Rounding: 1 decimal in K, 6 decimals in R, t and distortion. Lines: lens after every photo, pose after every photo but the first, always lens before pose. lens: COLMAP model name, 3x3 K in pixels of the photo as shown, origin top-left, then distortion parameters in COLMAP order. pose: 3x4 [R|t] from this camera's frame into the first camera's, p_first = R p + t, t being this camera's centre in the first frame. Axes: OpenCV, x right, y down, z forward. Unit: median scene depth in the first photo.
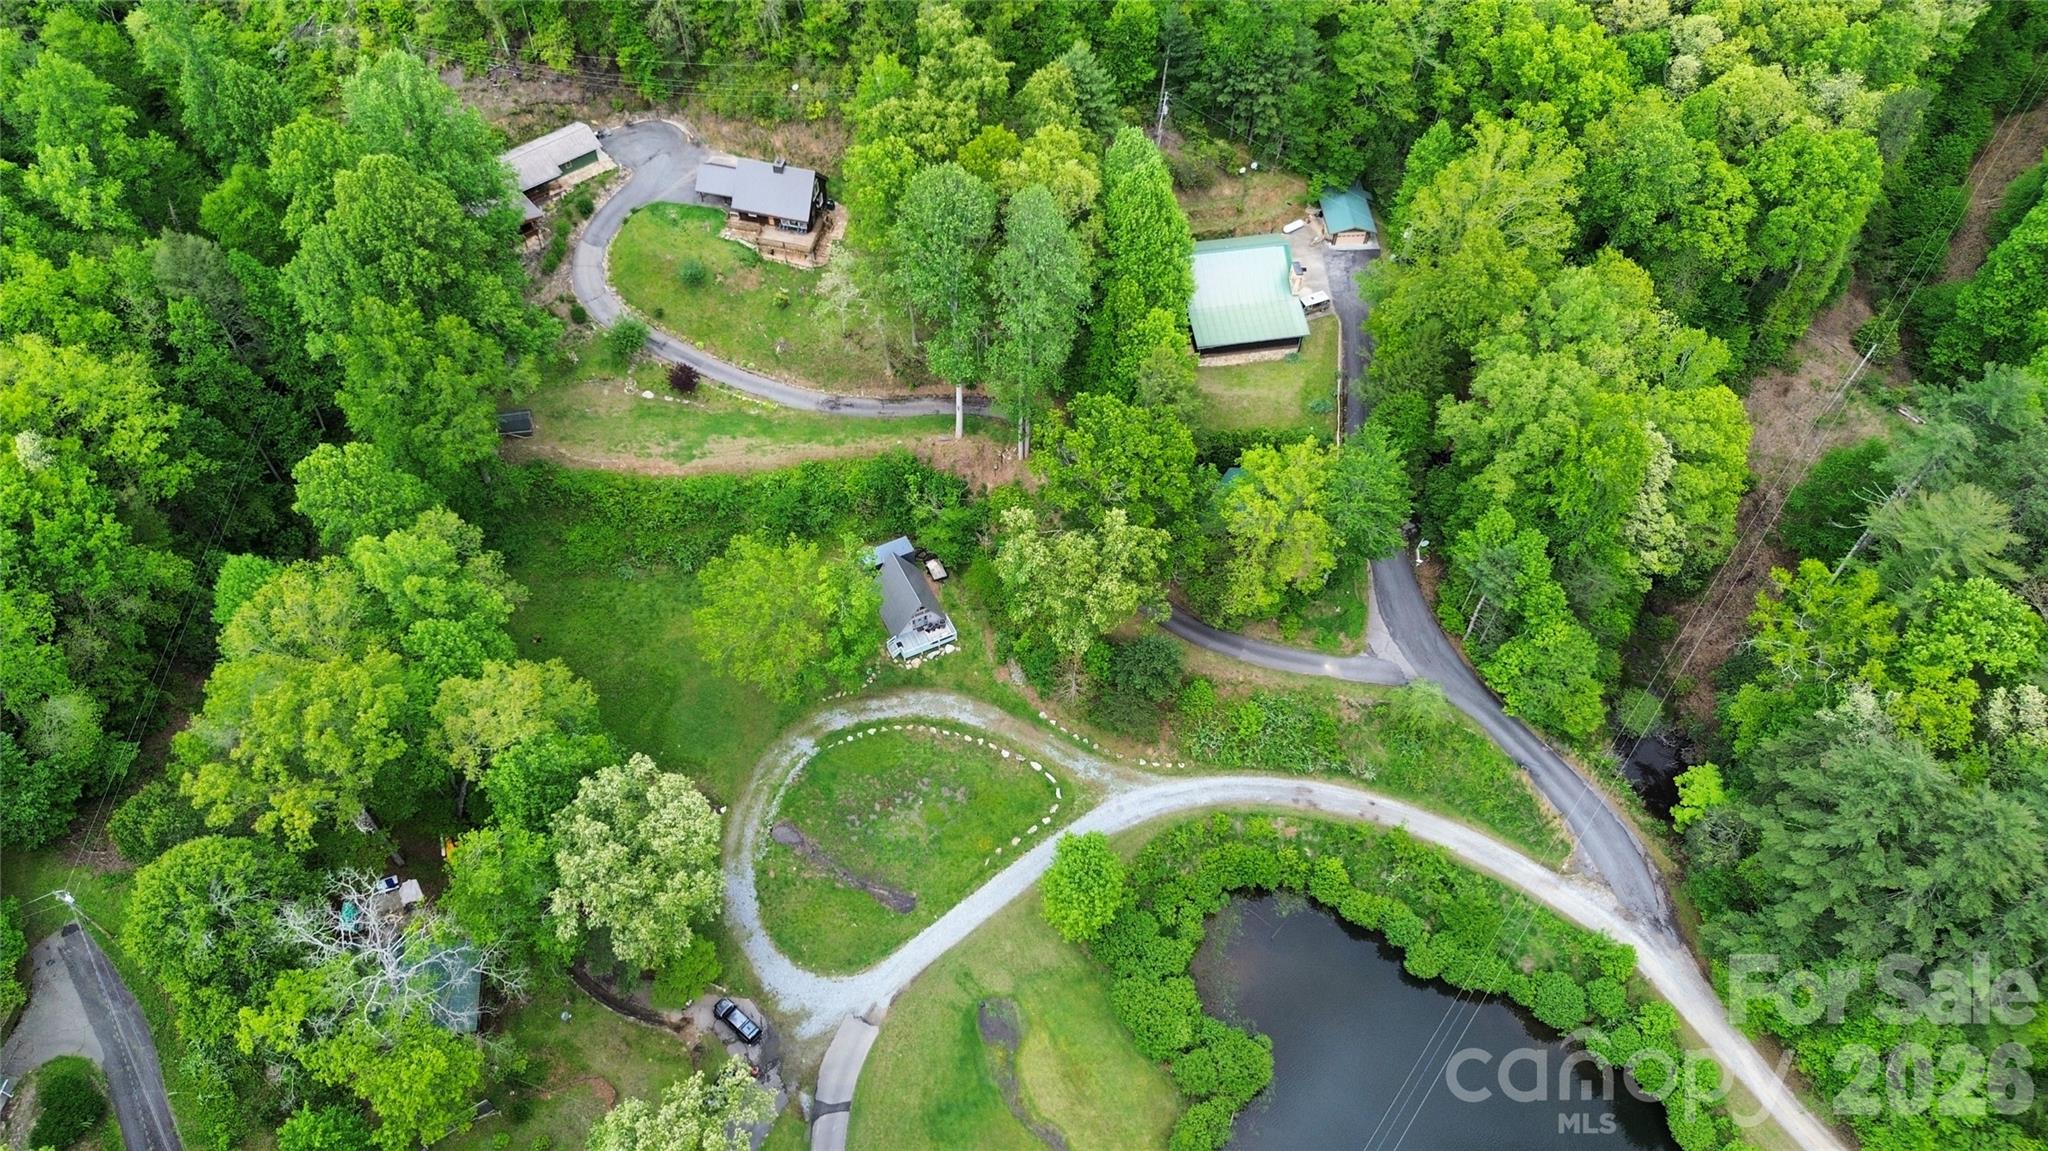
lens RADIAL K [[1458.8, 0, 1022.4], [0, 1458.8, 587.2], [0, 0, 1]] dist [0.123930, -0.053395]
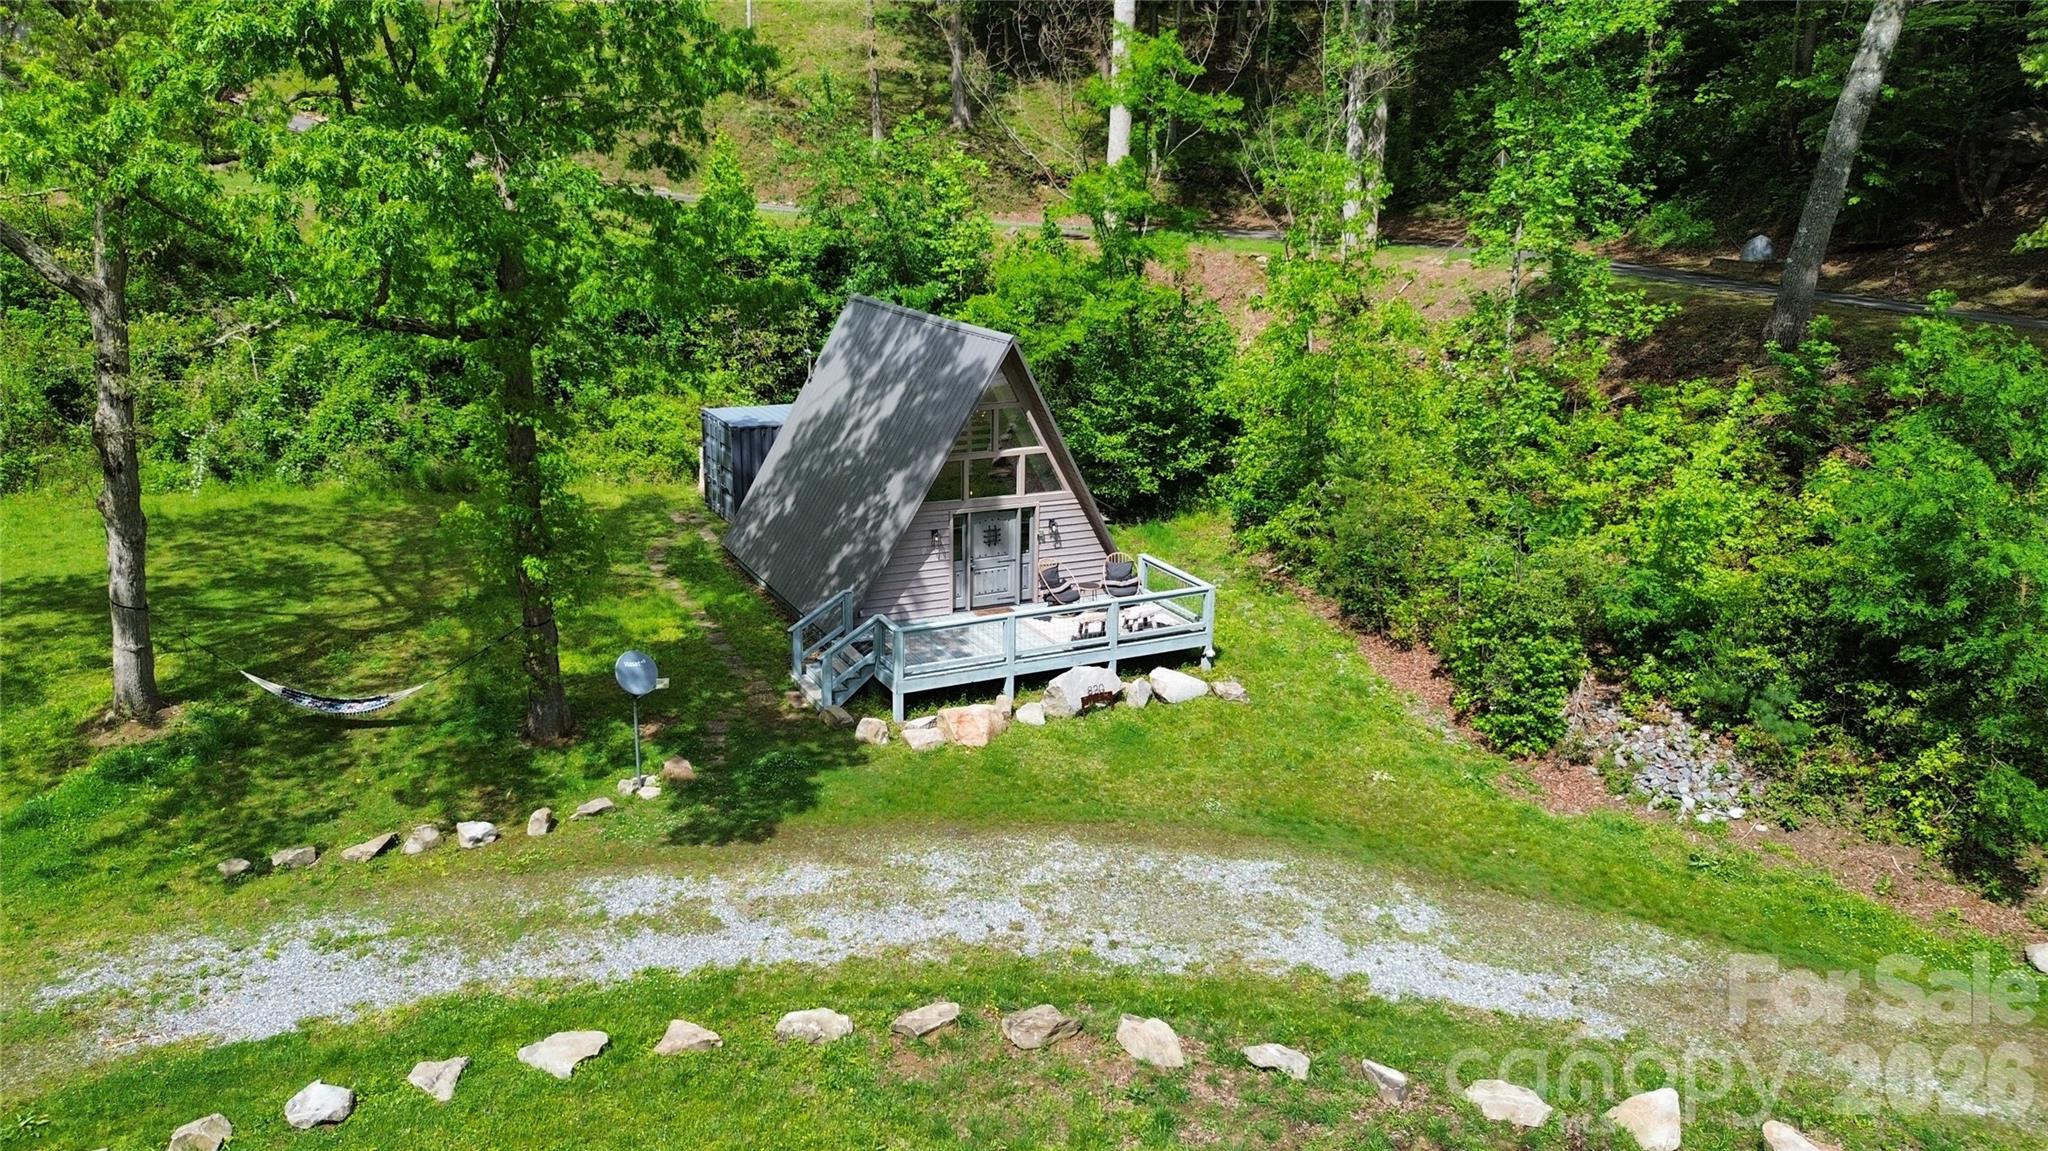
lens RADIAL K [[1439.4, 0, 1024.0], [0, 1439.4, 575.5], [0, 0, 1]] dist [0.007448, -0.001269]
pose [[0.999870, -0.010133, 0.012553, -0.071665], [0.015706, 0.789161, -0.613986, 0.135794], [-0.003684, 0.614103, 0.789217, 0.905338]]
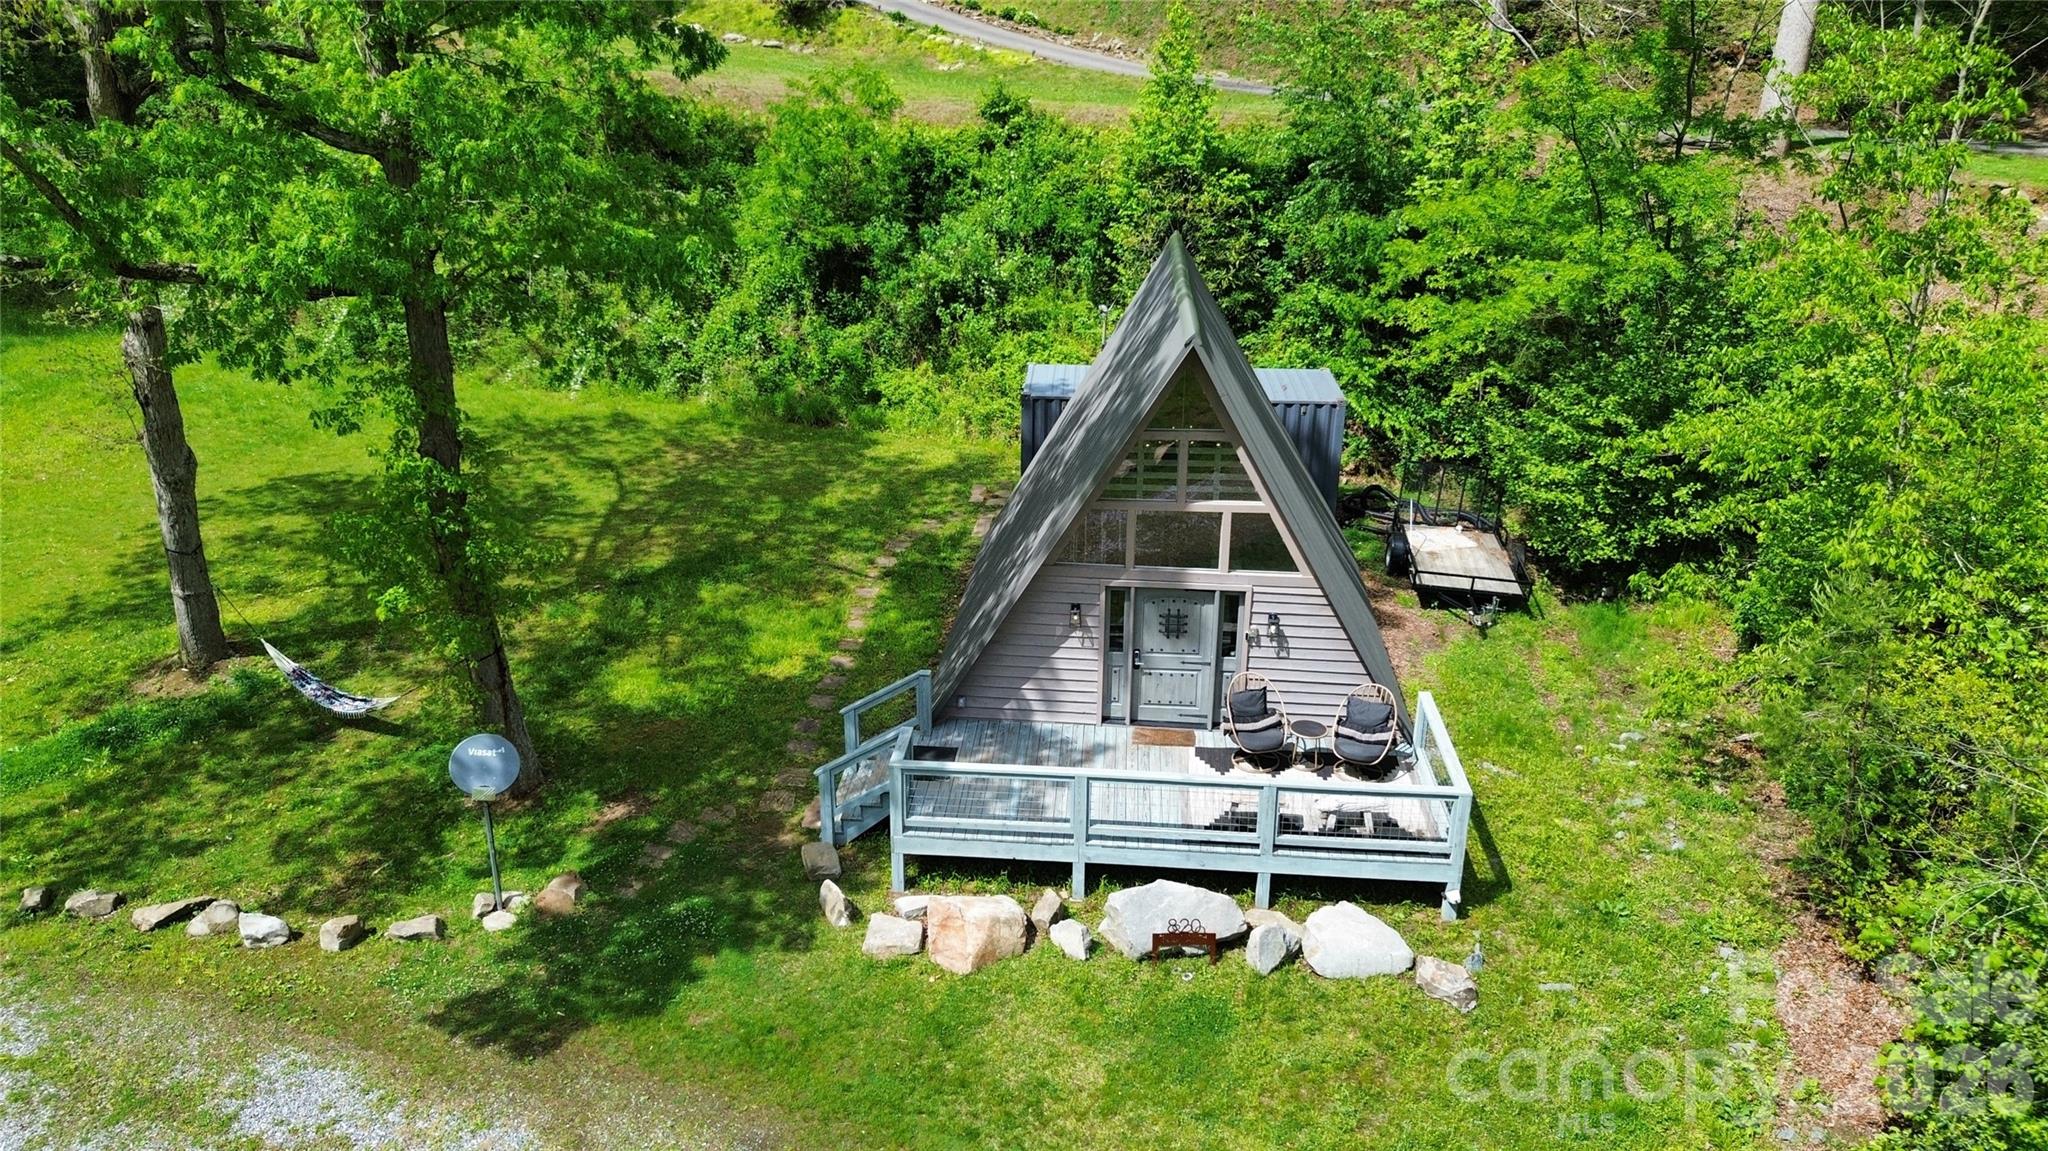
lens RADIAL K [[1426.3, 0, 1024.0], [0, 1426.3, 575.5], [0, 0, 1]] dist [0.039844, -0.000552]
pose [[0.857138, 0.167439, -0.487112, -0.027762], [-0.407593, 0.798692, -0.442673, 0.076932], [0.314932, 0.577975, 0.752836, 0.947725]]
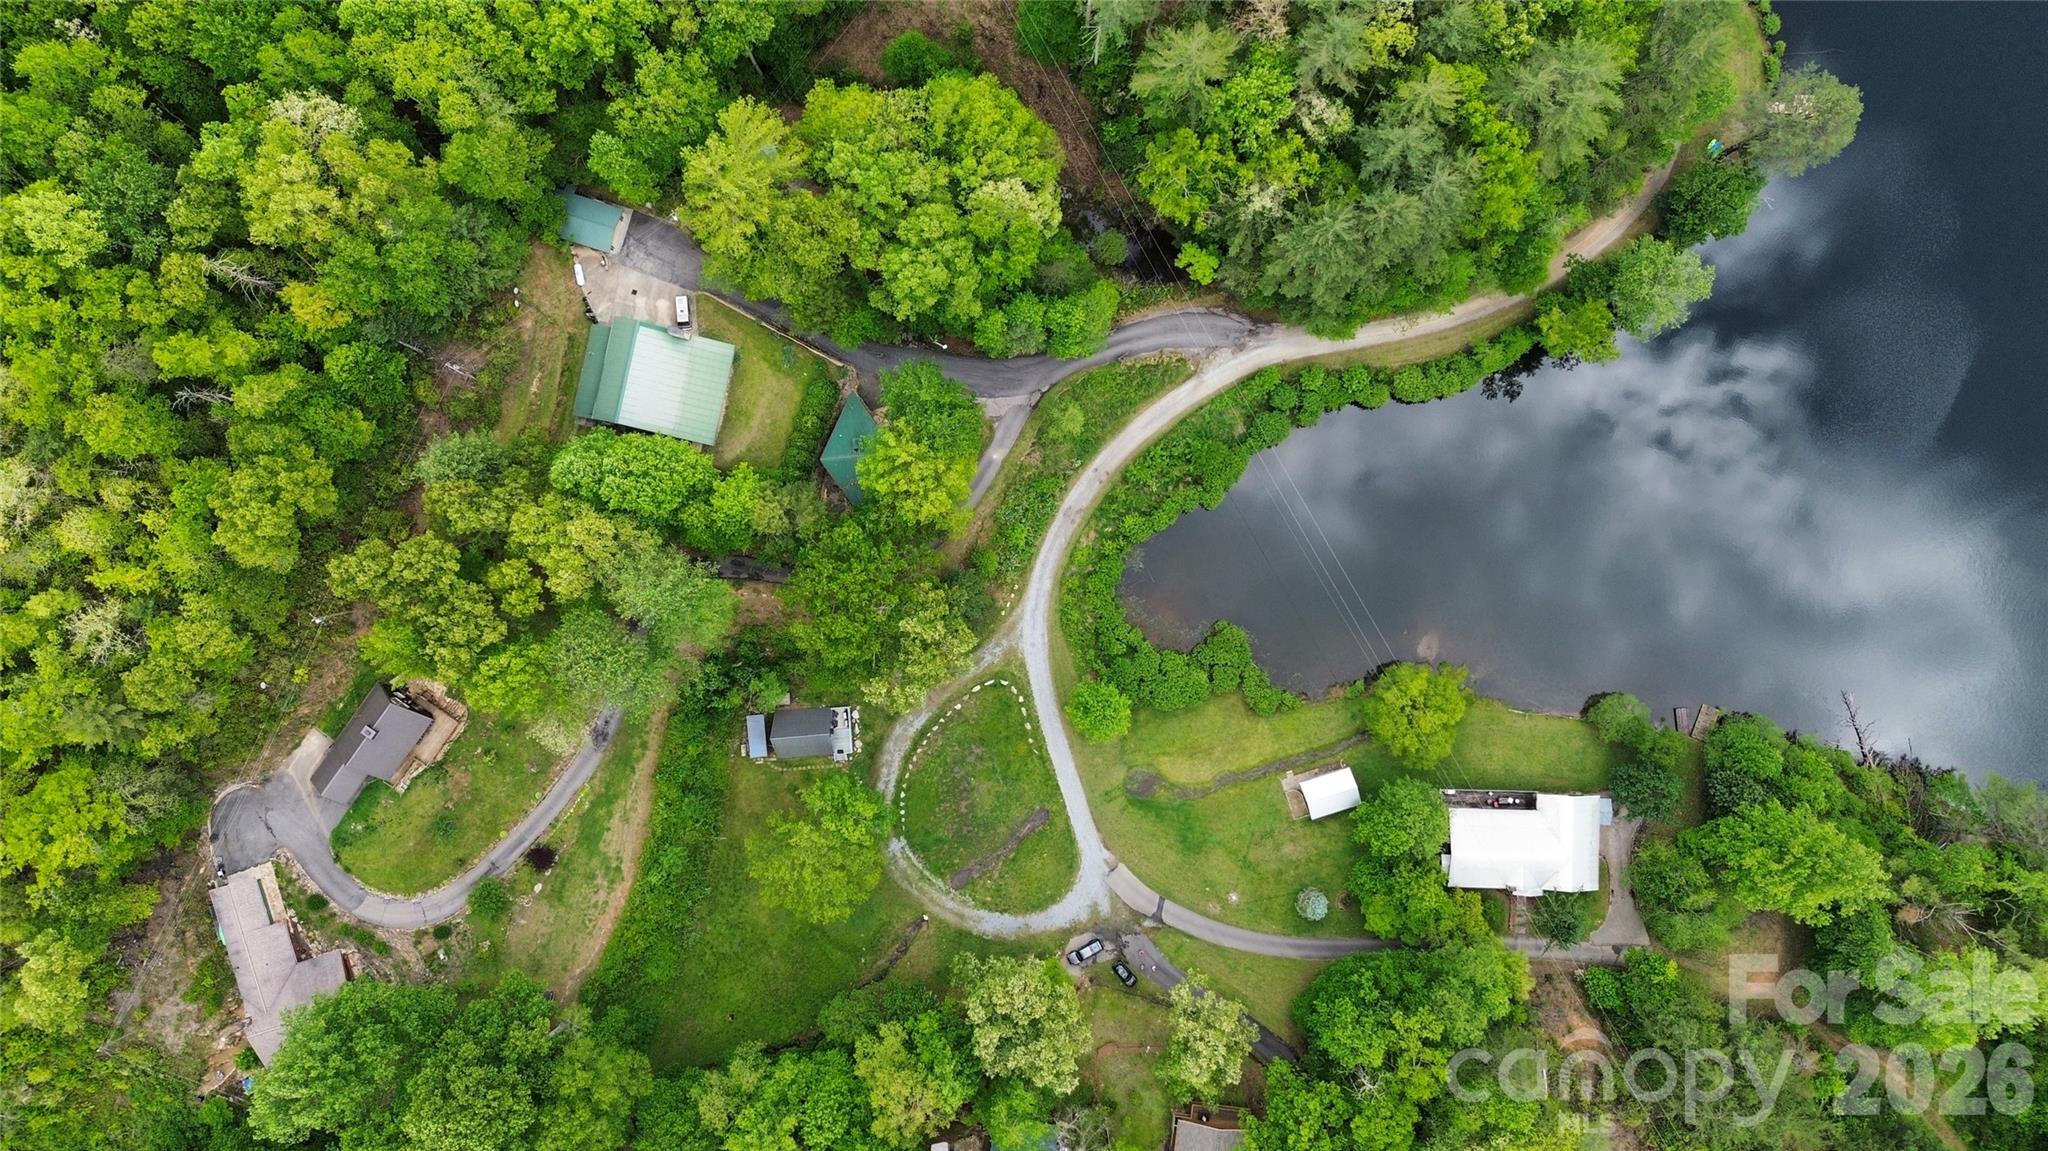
lens RADIAL K [[1458.8, 0, 1022.4], [0, 1458.8, 587.2], [0, 0, 1]] dist [0.123930, -0.053395]
pose [[0.374752, -0.927027, -0.013481, 0.127999], [0.761893, 0.299646, 0.574222, -0.632559], [-0.528280, -0.225462, 0.818588, -0.088744]]
